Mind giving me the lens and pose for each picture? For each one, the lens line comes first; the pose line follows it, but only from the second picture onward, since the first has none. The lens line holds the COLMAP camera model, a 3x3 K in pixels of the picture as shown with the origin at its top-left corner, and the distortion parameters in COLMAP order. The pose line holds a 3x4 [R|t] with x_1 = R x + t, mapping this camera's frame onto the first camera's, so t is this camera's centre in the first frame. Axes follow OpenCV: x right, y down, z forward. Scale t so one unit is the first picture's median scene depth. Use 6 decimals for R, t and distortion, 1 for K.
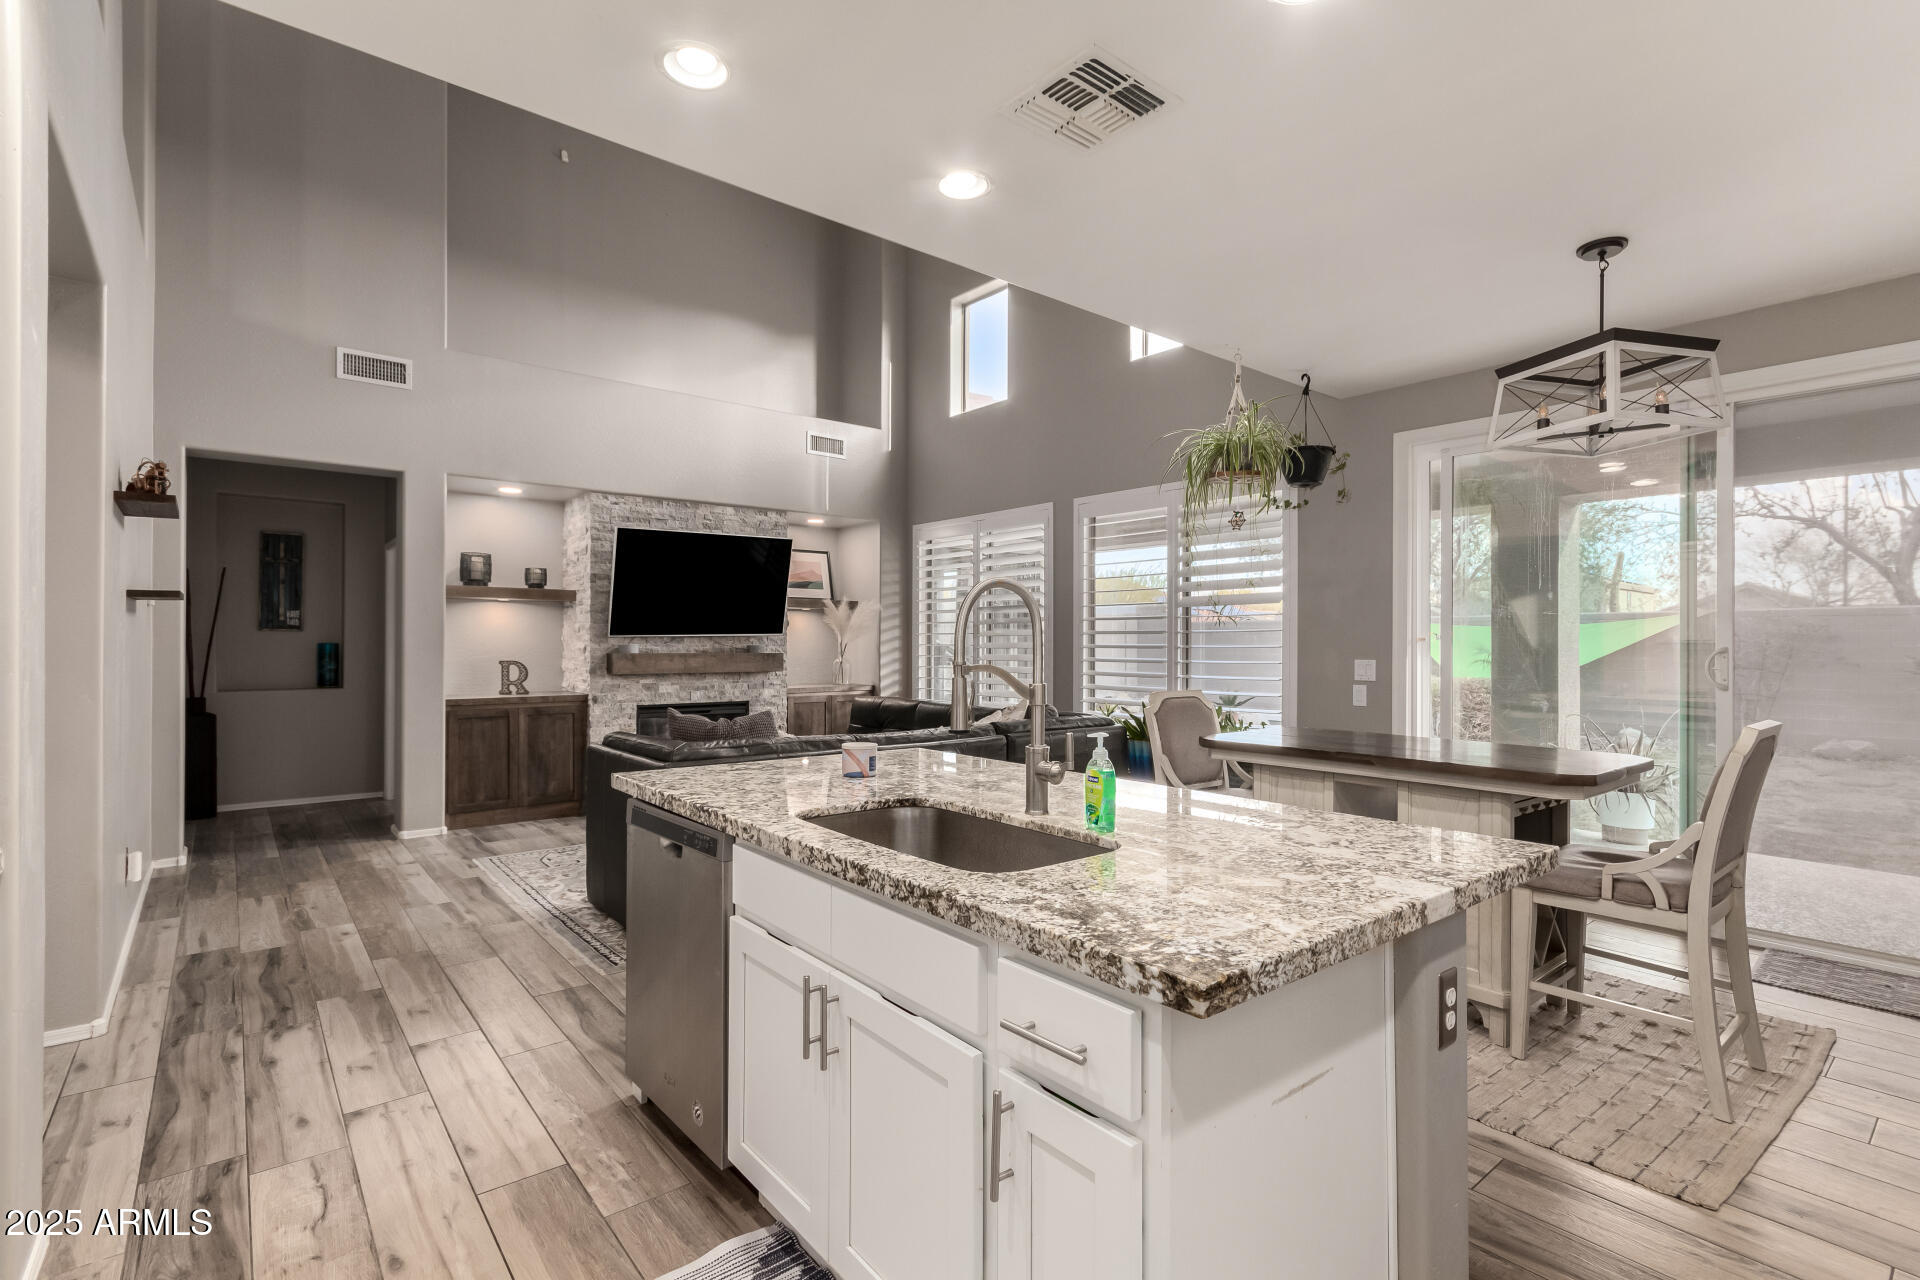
lens RADIAL K [[895.6, 0, 968.2], [0, 895.6, 641.1], [0, 0, 1]] dist [0.003596, 0.001590]
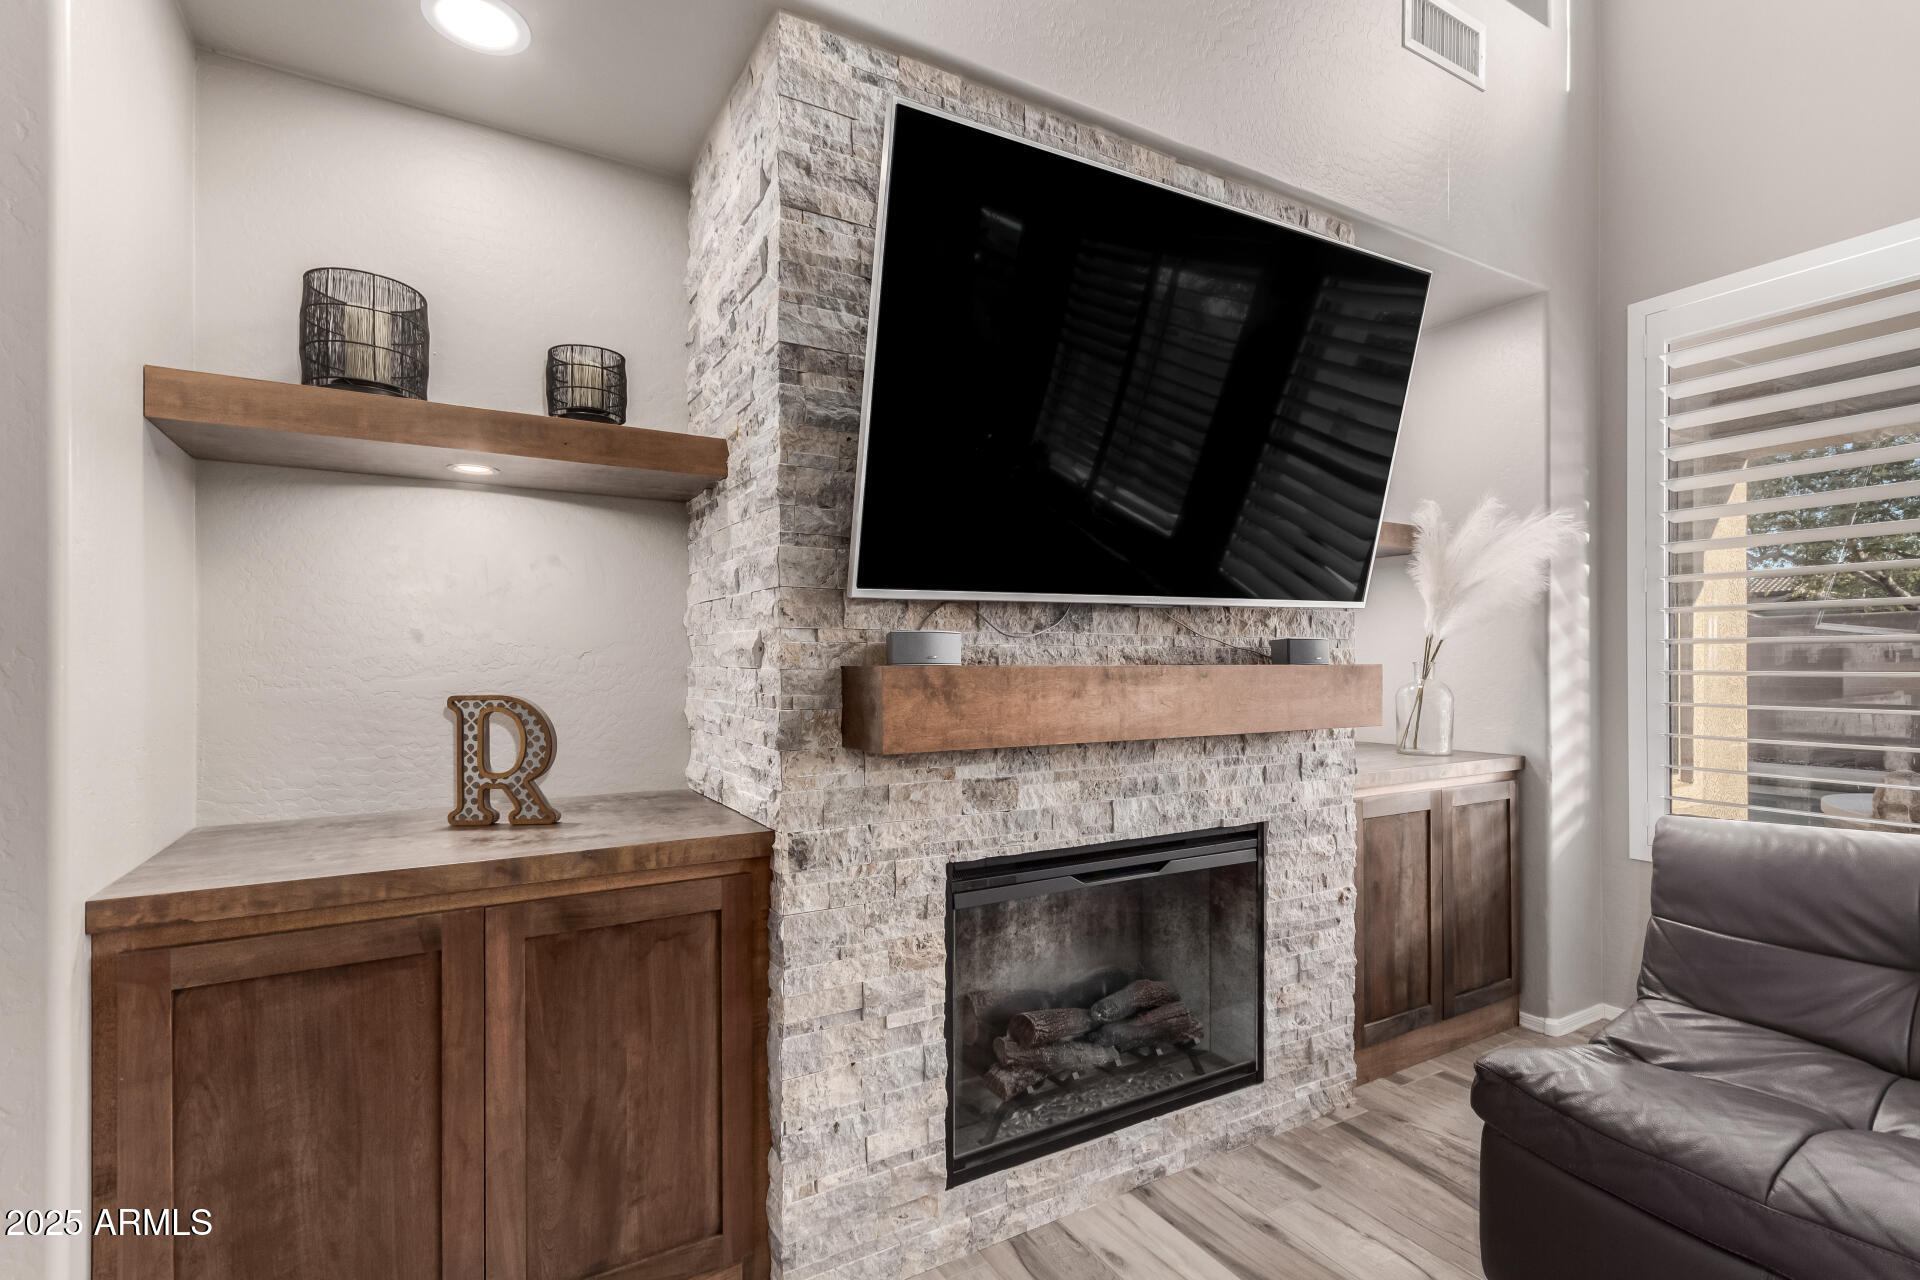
lens RADIAL K [[895.6, 0, 964.0], [0, 895.6, 659.2], [0, 0, 1]] dist [0.003596, 0.001590]
pose [[0.986685, -0.005090, -0.162562, -0.334934], [0.005224, 0.999986, 0.000399, 0.011823], [0.162558, -0.001243, 0.986698, 0.771503]]
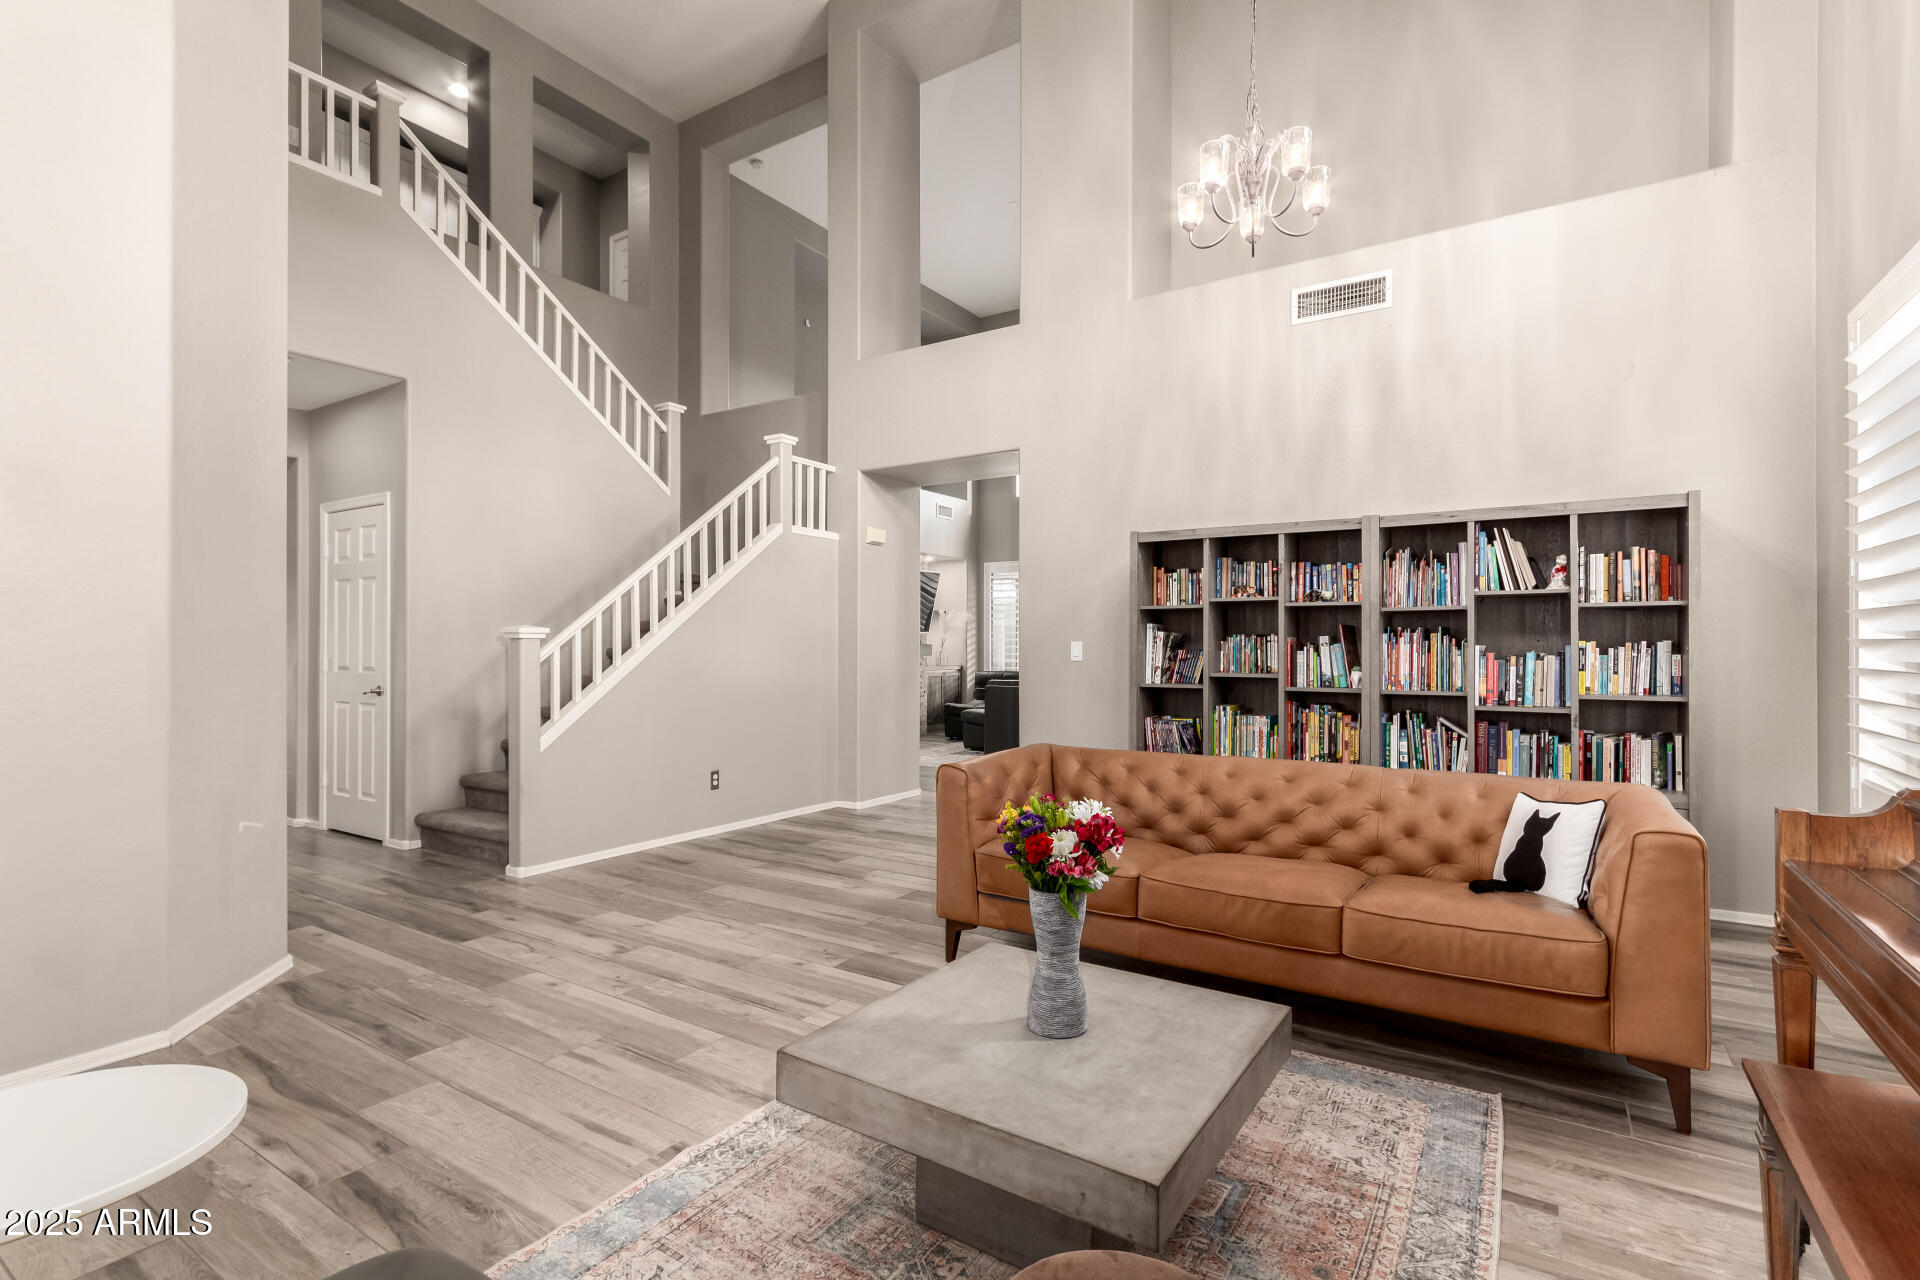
lens RADIAL K [[895.6, 0, 972.5], [0, 895.6, 639.8], [0, 0, 1]] dist [0.003596, 0.001590]
pose [[0.953284, 0.000547, 0.302076, -0.699036], [0.000720, 0.999991, -0.004082, 0.013306], [-0.302075, 0.004109, 0.953275, -0.605015]]
